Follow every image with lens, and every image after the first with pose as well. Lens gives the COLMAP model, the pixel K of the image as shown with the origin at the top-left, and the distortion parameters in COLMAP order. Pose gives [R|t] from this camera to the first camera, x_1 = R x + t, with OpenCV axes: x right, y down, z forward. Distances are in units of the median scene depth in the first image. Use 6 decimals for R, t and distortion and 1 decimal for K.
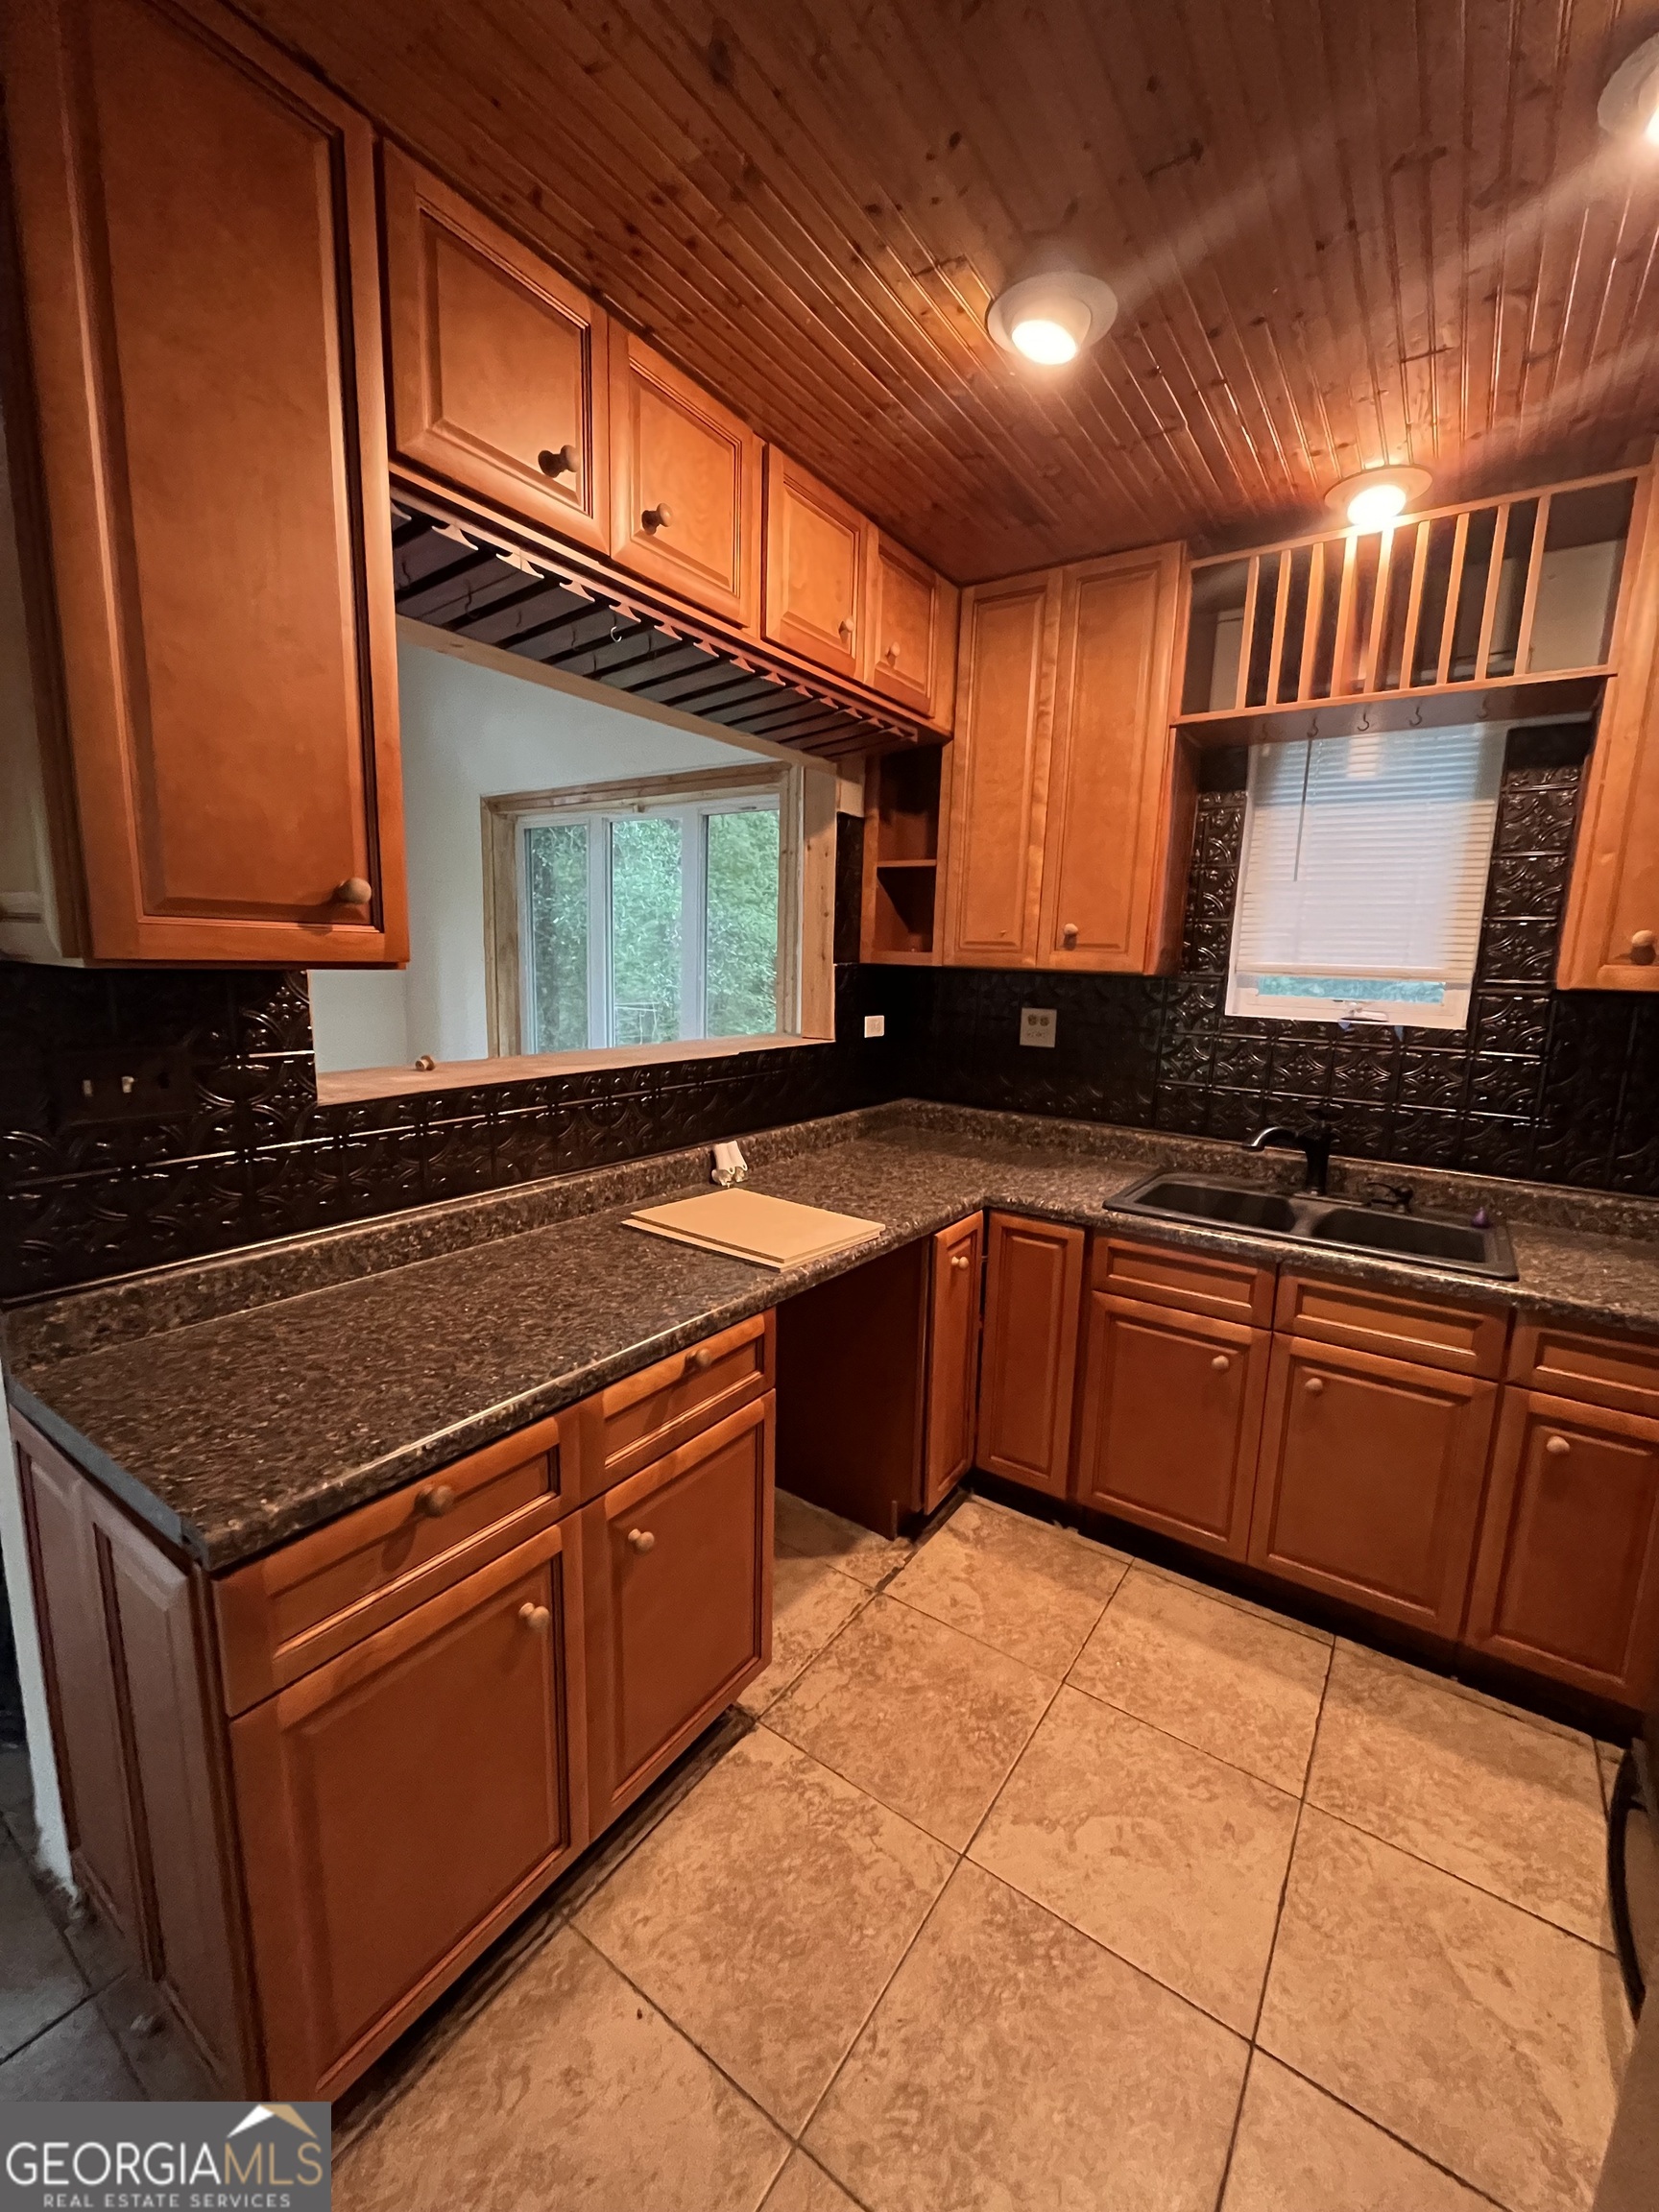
lens RADIAL K [[894.7, 0, 844.5], [0, 894.7, 1108.0], [0, 0, 1]] dist [-0.003312, -0.000046]
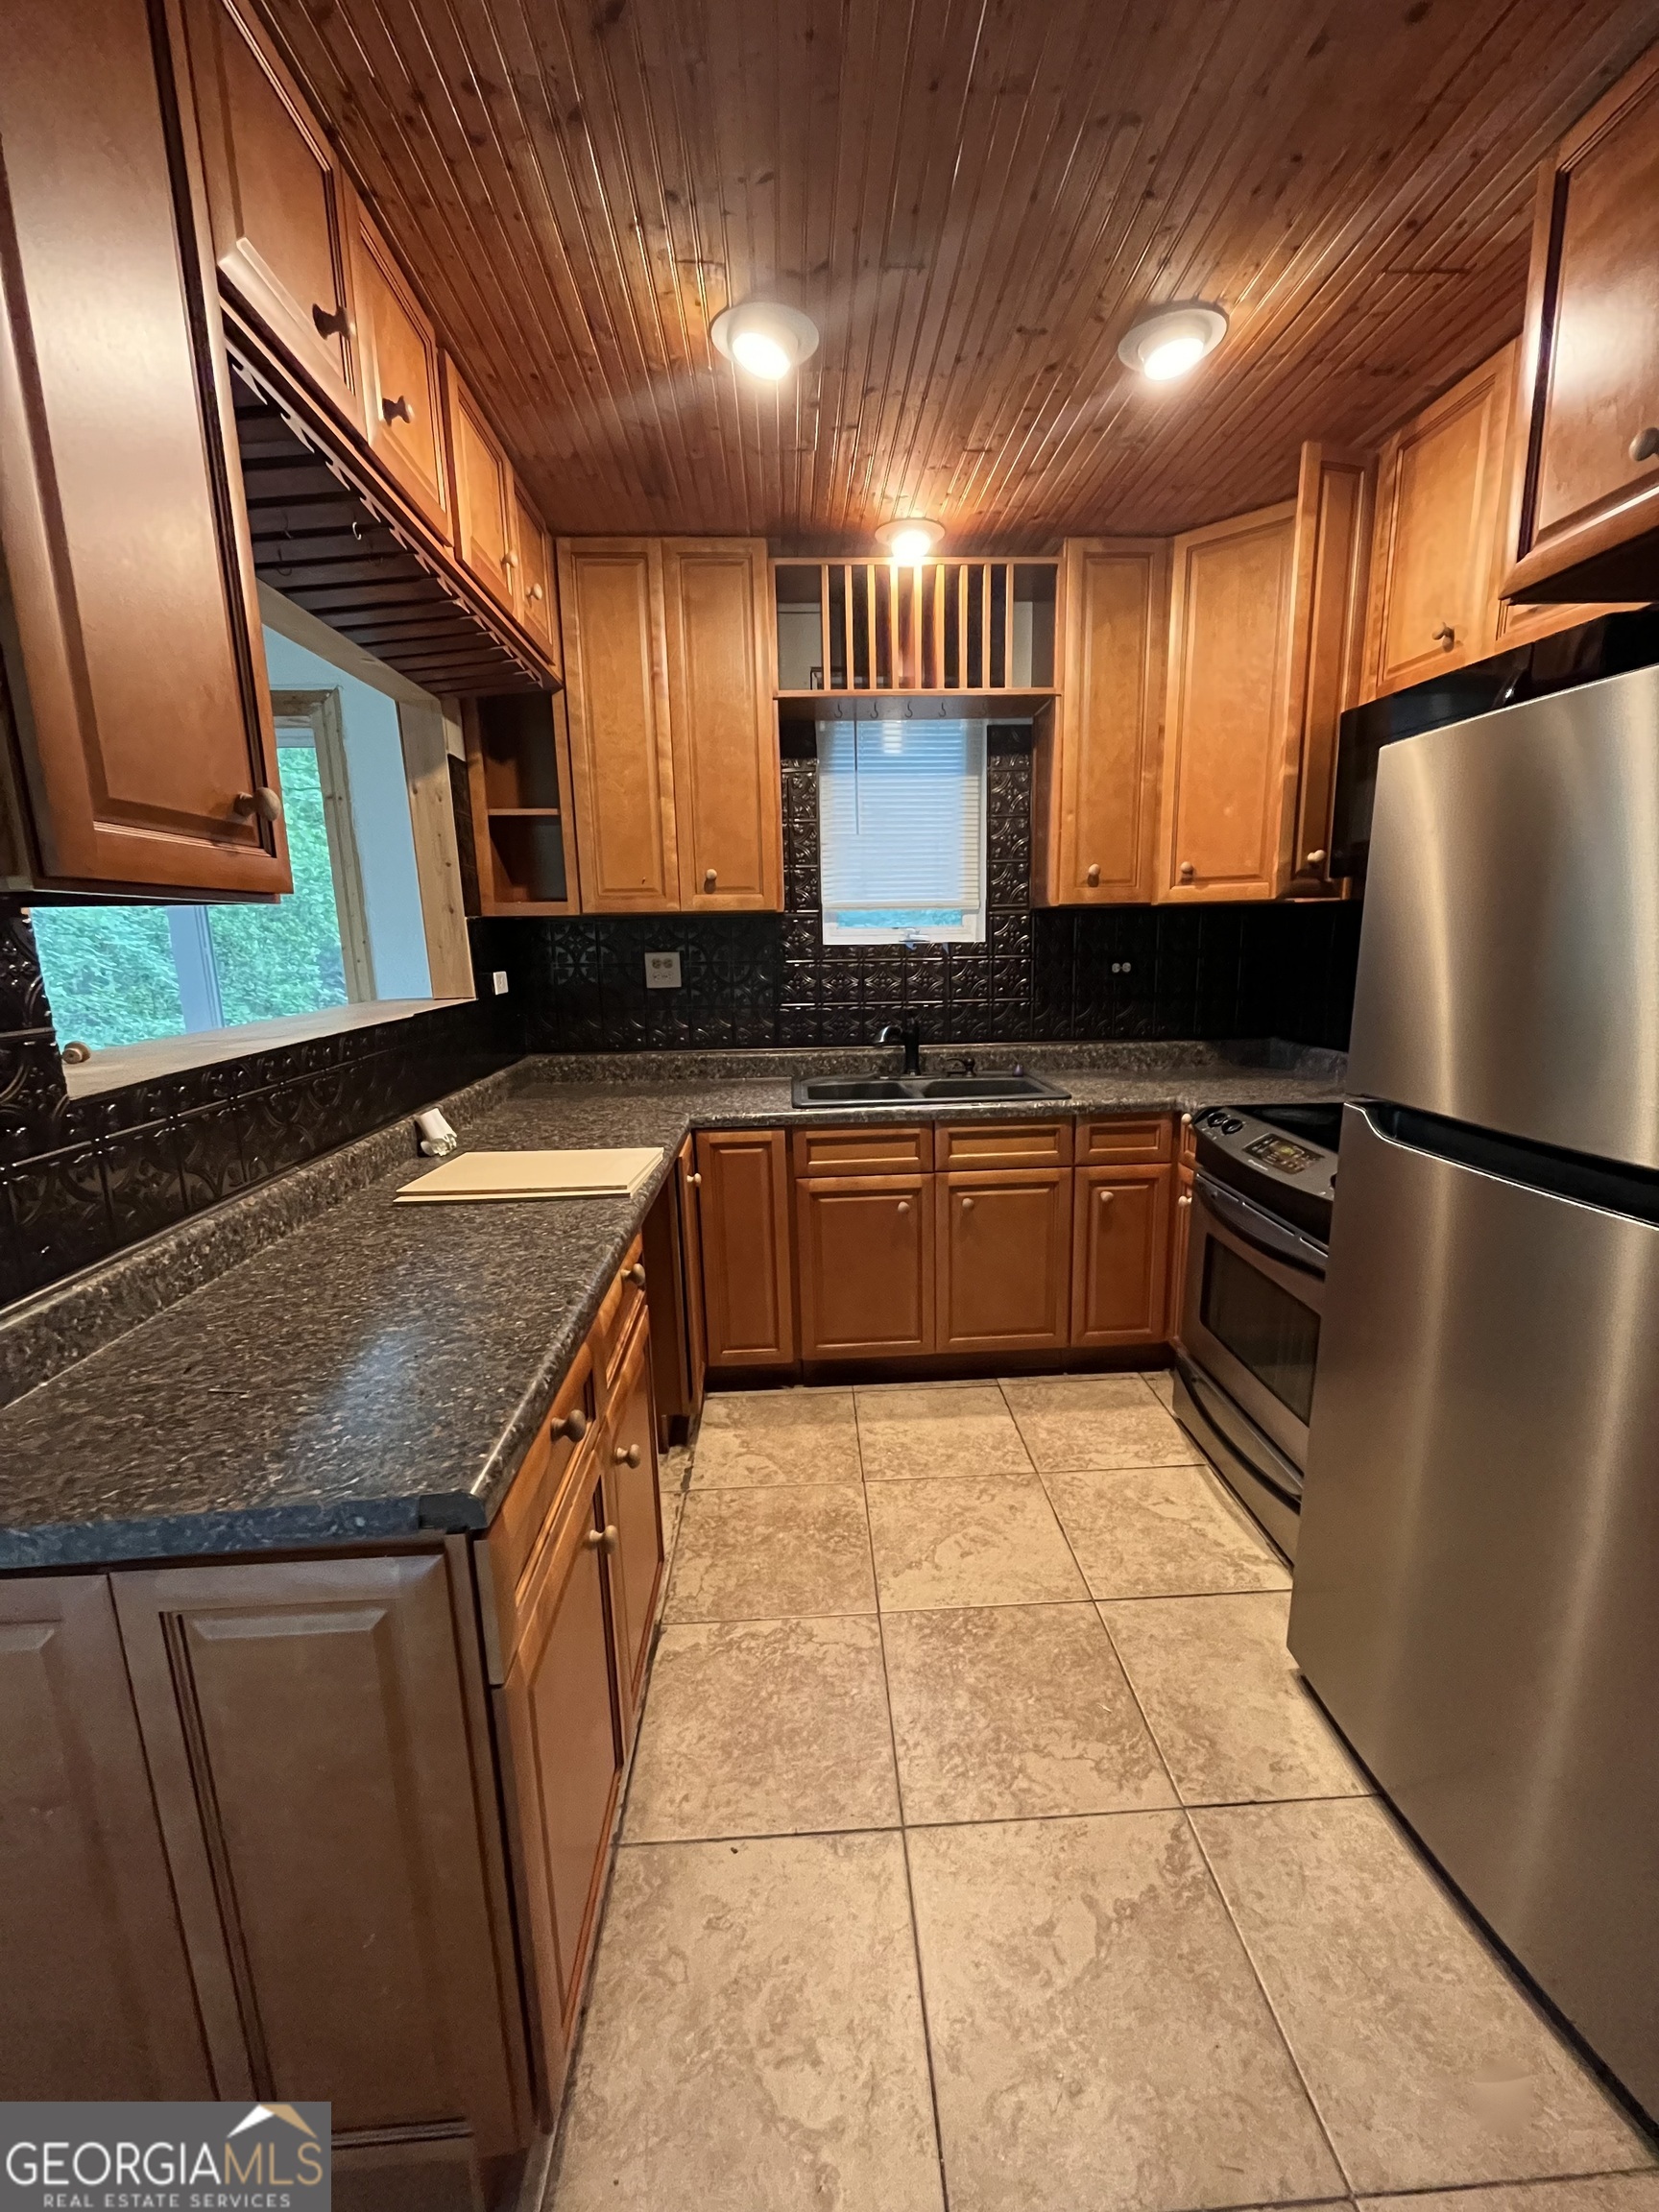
lens RADIAL K [[894.7, 0, 844.5], [0, 894.7, 1108.0], [0, 0, 1]] dist [-0.003312, -0.000046]
pose [[0.791387, -0.164679, 0.588717, -0.388579], [0.146489, 0.986060, 0.078907, 0.030026], [-0.593504, 0.023795, 0.804479, 0.008539]]
